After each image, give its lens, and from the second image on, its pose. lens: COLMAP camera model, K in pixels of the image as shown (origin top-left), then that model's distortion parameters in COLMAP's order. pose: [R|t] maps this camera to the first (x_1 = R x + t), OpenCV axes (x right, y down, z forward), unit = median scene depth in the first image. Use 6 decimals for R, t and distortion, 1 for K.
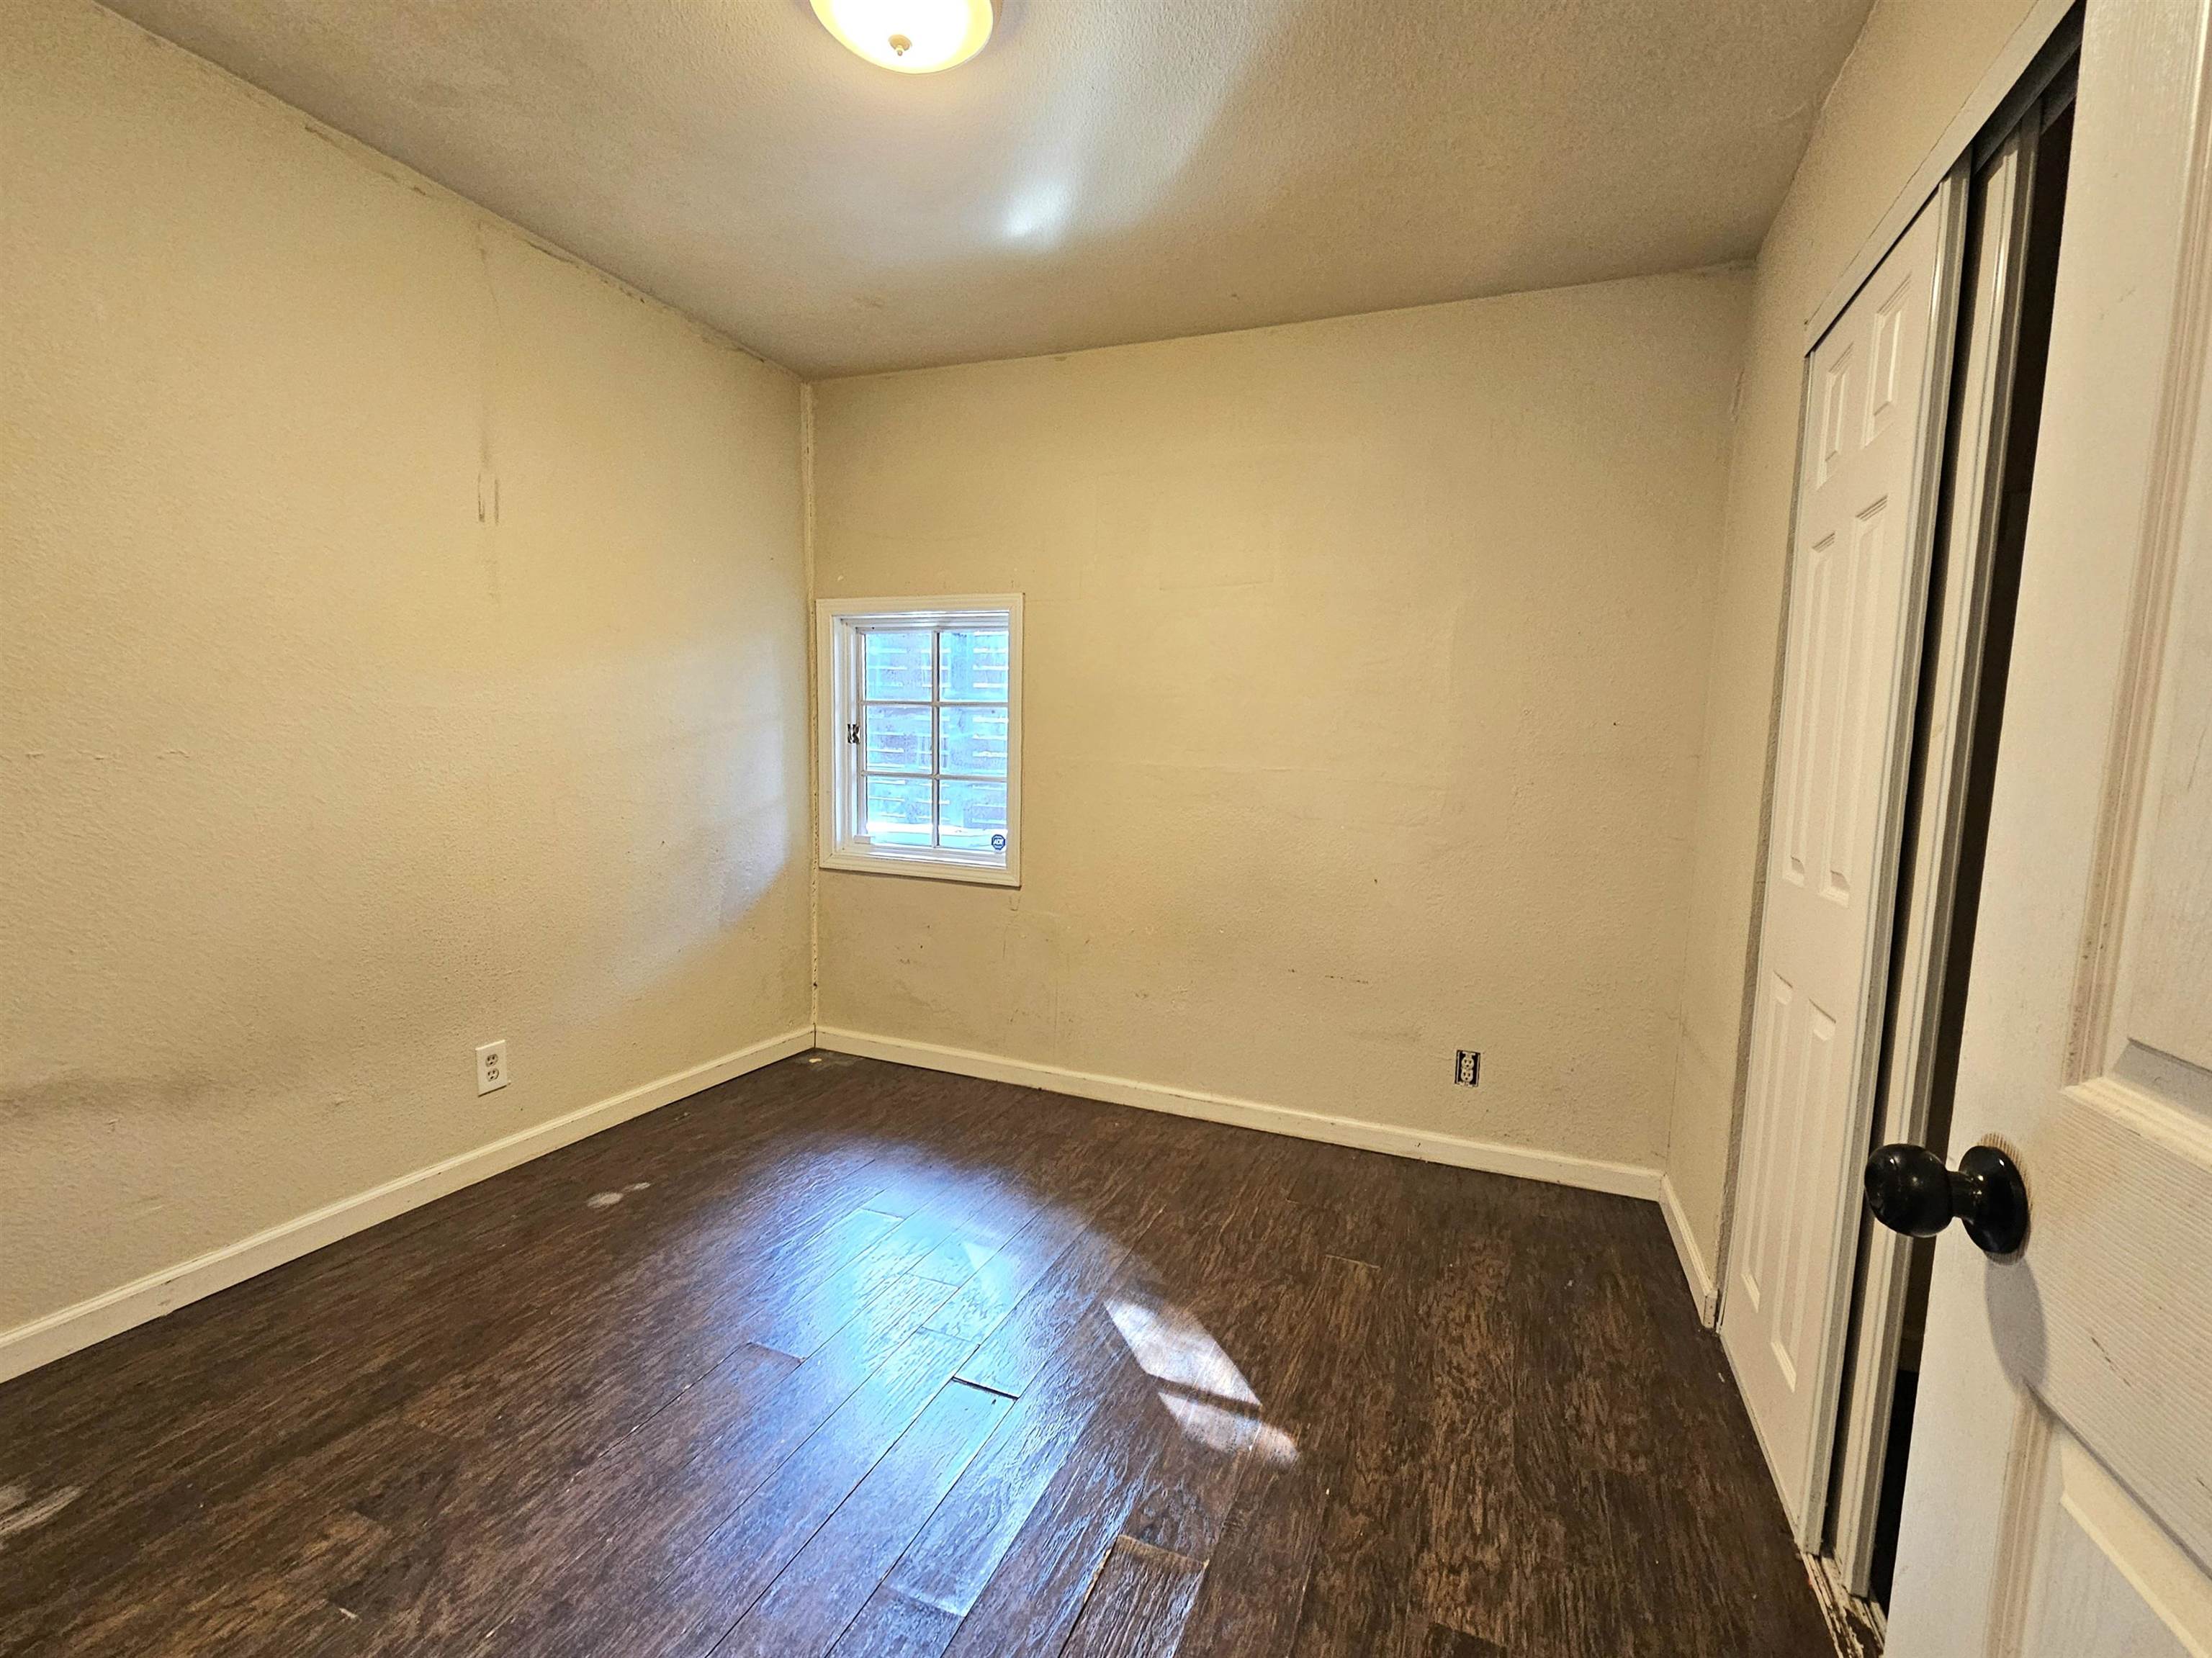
lens RADIAL K [[945.9, 0, 1106.0], [0, 945.9, 829.0], [0, 0, 1]] dist [-0.001235, 0.000551]
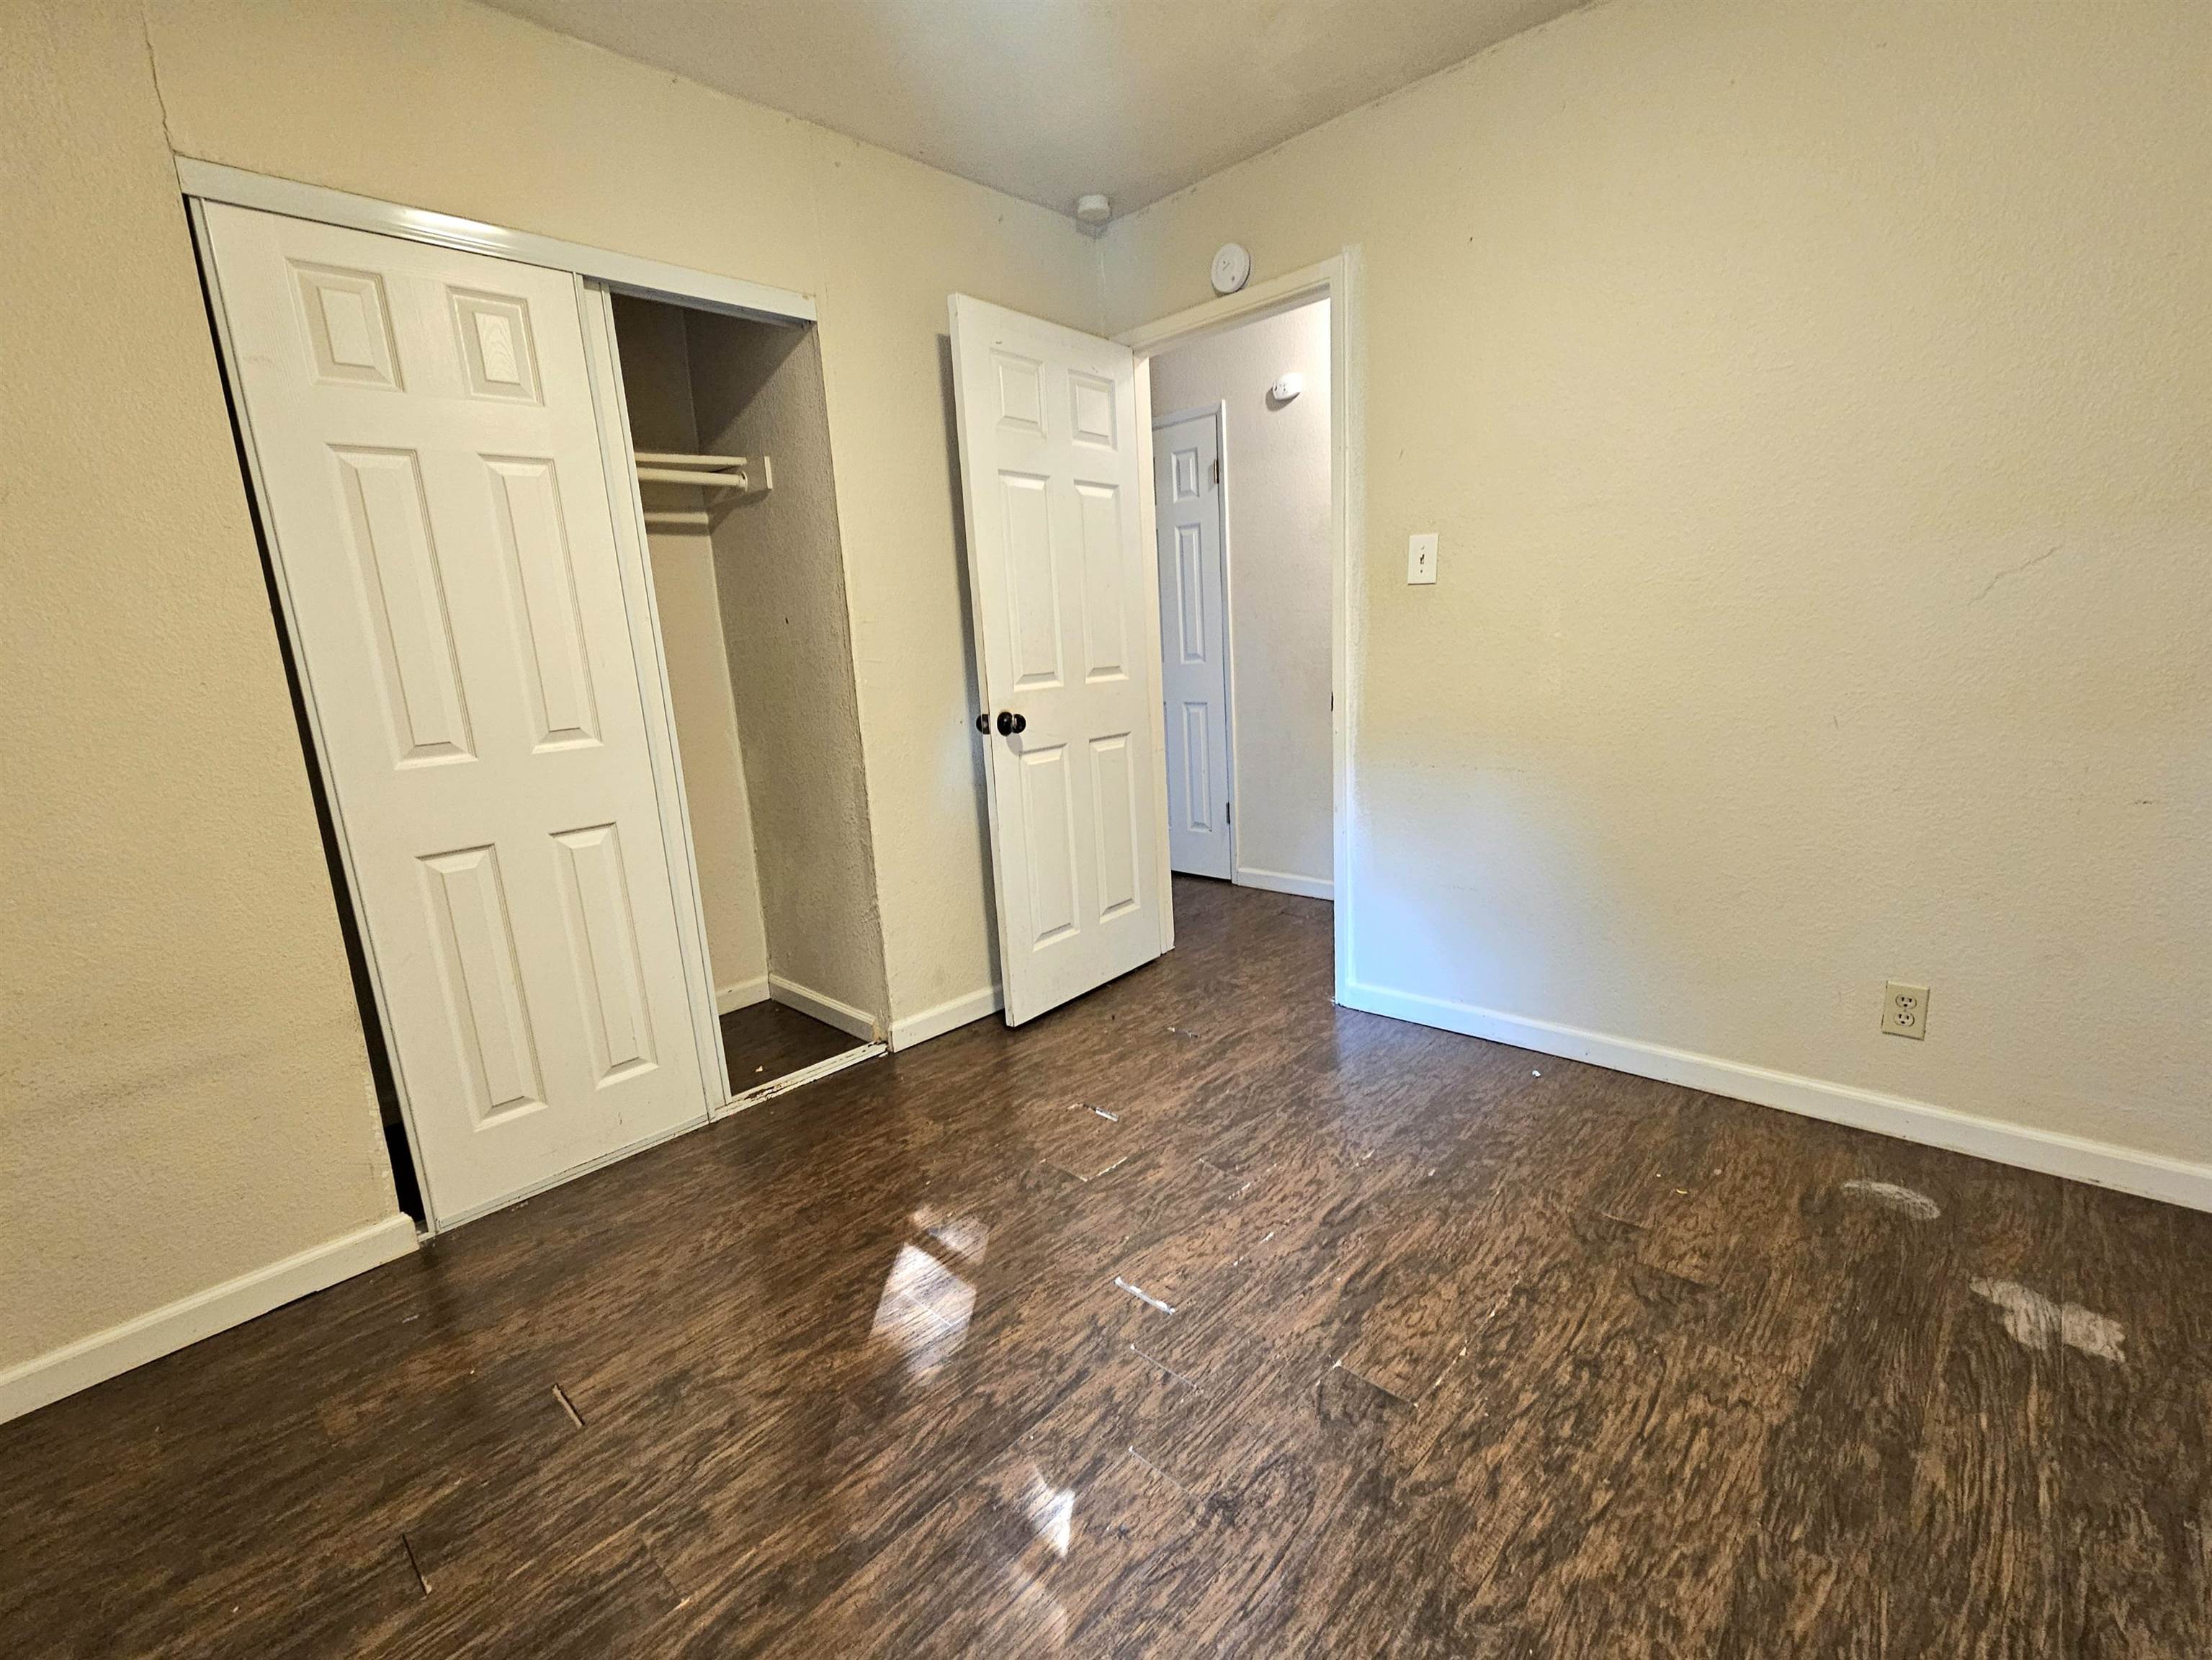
lens RADIAL K [[946.1, 0, 1106.0], [0, 946.1, 830.0], [0, 0, 1]] dist [-0.001235, 0.000551]
pose [[-0.926206, -0.054544, 0.373051, -0.401500], [0.063414, 0.952845, 0.296759, -0.143406], [-0.371646, 0.298516, -0.879072, 1.608294]]
